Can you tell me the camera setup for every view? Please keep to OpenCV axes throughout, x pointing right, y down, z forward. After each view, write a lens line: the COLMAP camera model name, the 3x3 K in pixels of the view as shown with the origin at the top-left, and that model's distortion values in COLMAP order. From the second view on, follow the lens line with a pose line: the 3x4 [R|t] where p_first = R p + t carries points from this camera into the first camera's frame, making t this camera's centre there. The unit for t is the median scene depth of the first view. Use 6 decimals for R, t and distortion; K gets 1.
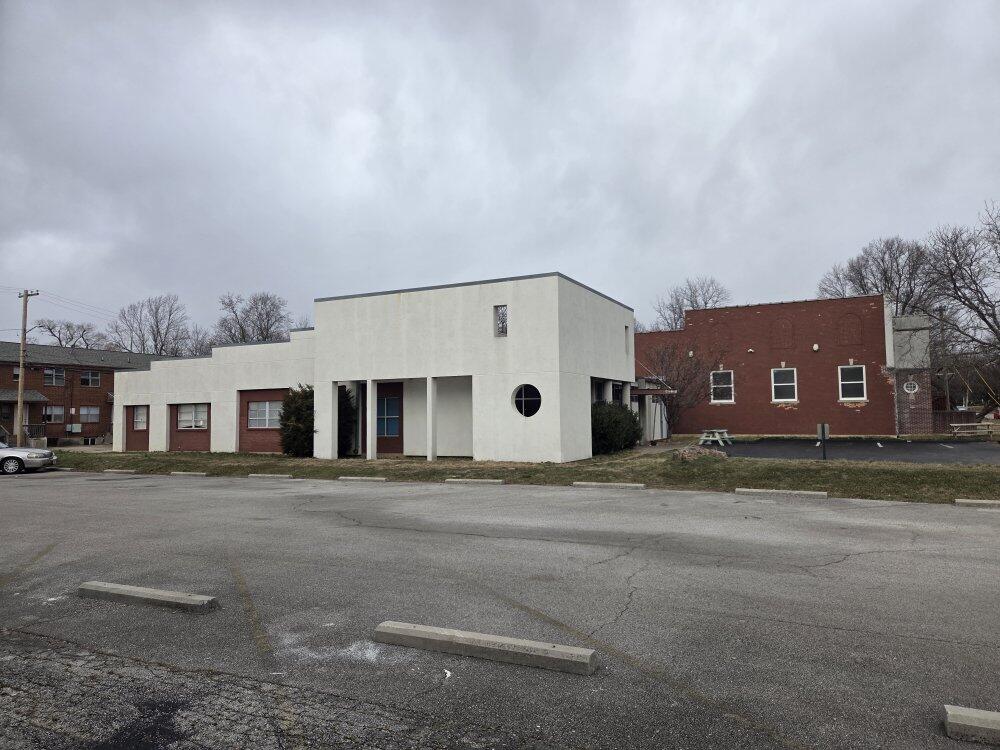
lens RADIAL K [[694.2, 0, 500.0], [0, 694.2, 375.0], [0, 0, 1]] dist [0.067079, -0.000131]
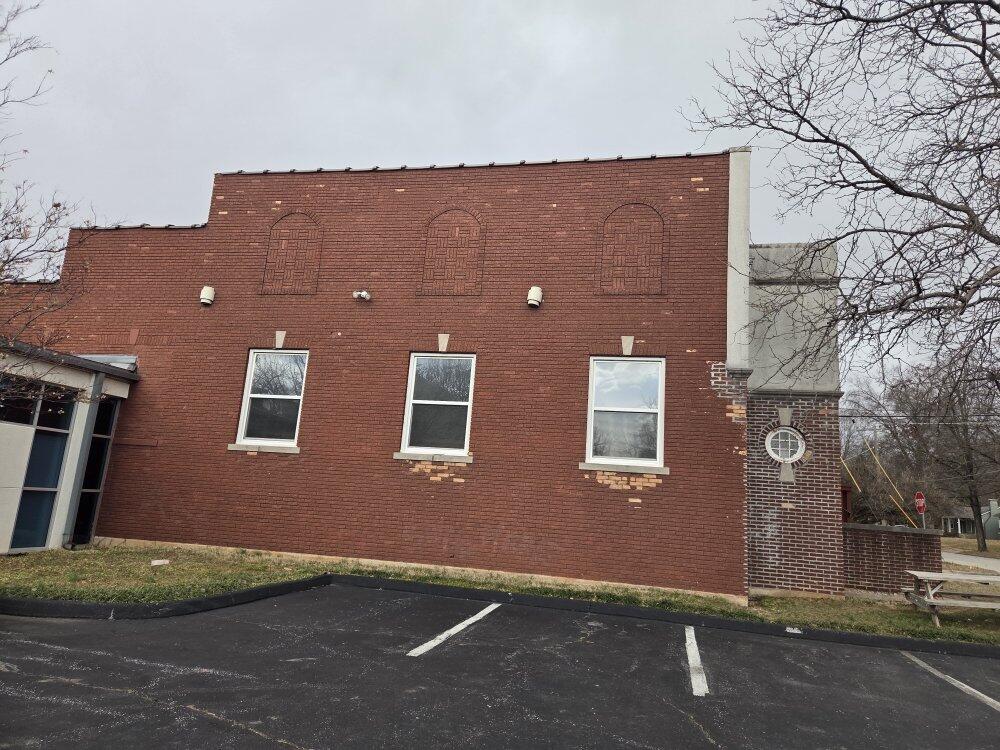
lens RADIAL K [[694.2, 0, 500.0], [0, 694.2, 375.0], [0, 0, 1]] dist [0.067079, -0.000131]
pose [[0.966526, 0.134520, 0.218478, 0.364896], [-0.102216, 0.982924, -0.153010, 0.047463], [-0.235330, 0.125556, 0.963772, 0.693020]]
